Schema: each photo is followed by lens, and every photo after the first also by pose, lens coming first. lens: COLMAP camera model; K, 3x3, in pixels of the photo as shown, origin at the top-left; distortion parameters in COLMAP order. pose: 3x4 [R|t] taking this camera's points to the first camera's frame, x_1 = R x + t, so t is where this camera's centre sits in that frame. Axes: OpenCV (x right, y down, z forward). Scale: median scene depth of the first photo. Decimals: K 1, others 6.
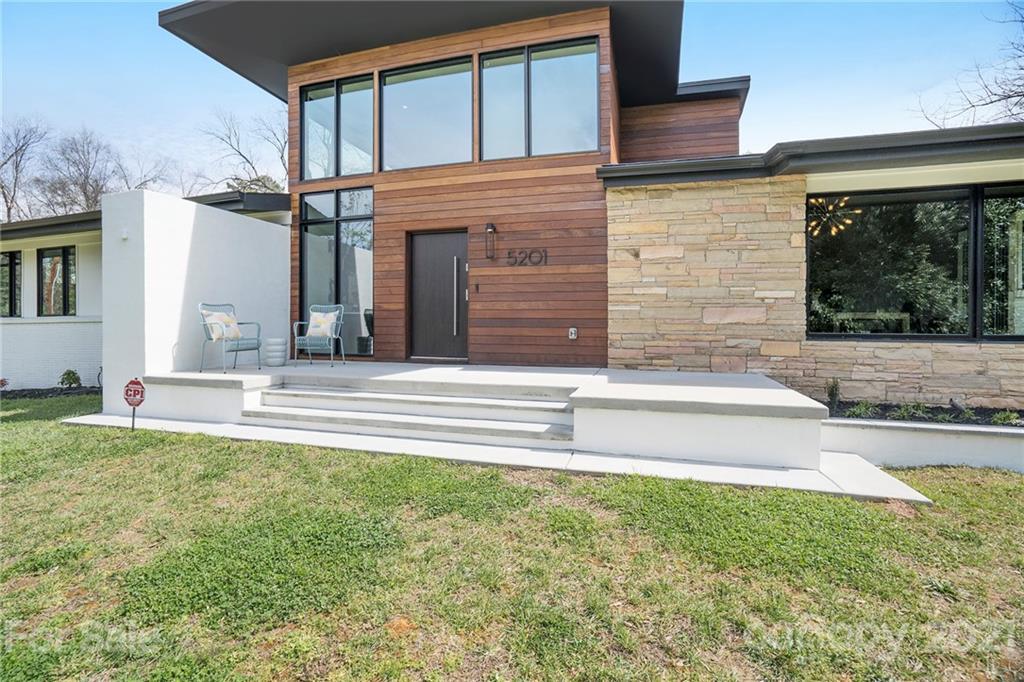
lens RADIAL K [[455.2, 0, 527.5], [0, 455.2, 326.3], [0, 0, 1]] dist [-0.028324, 0.000004]
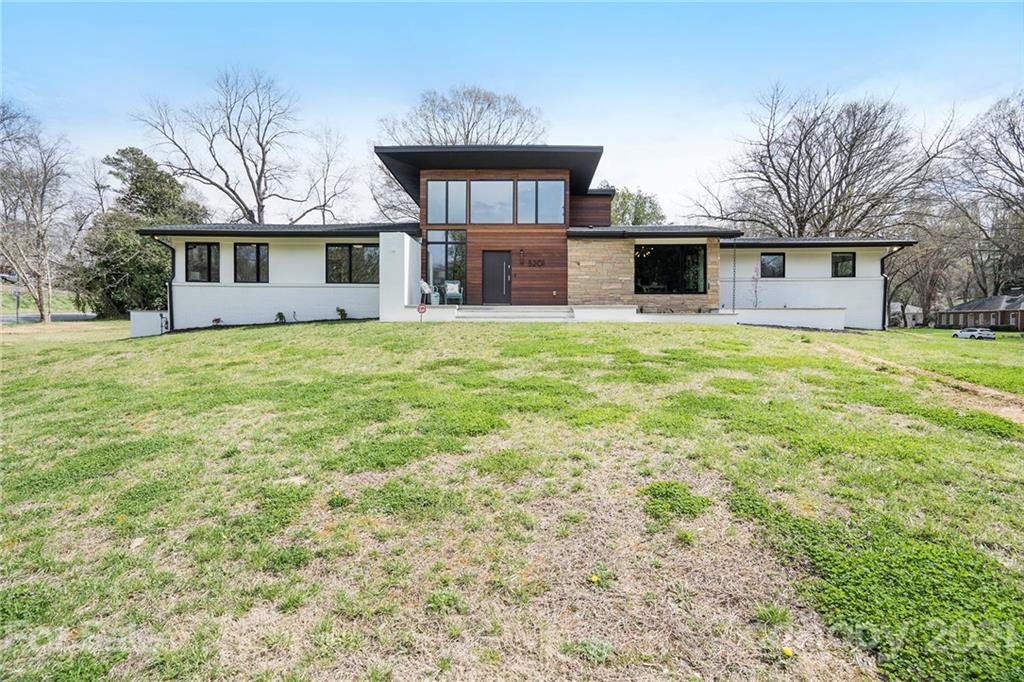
lens RADIAL K [[471.7, 0, 512.0], [0, 471.7, 341.0], [0, 0, 1]] dist [-0.027767, -0.000066]
pose [[0.969682, -0.026824, 0.242894, -0.832374], [0.010506, 0.997614, 0.068228, 0.106277], [-0.244145, -0.063607, 0.967651, -1.643943]]
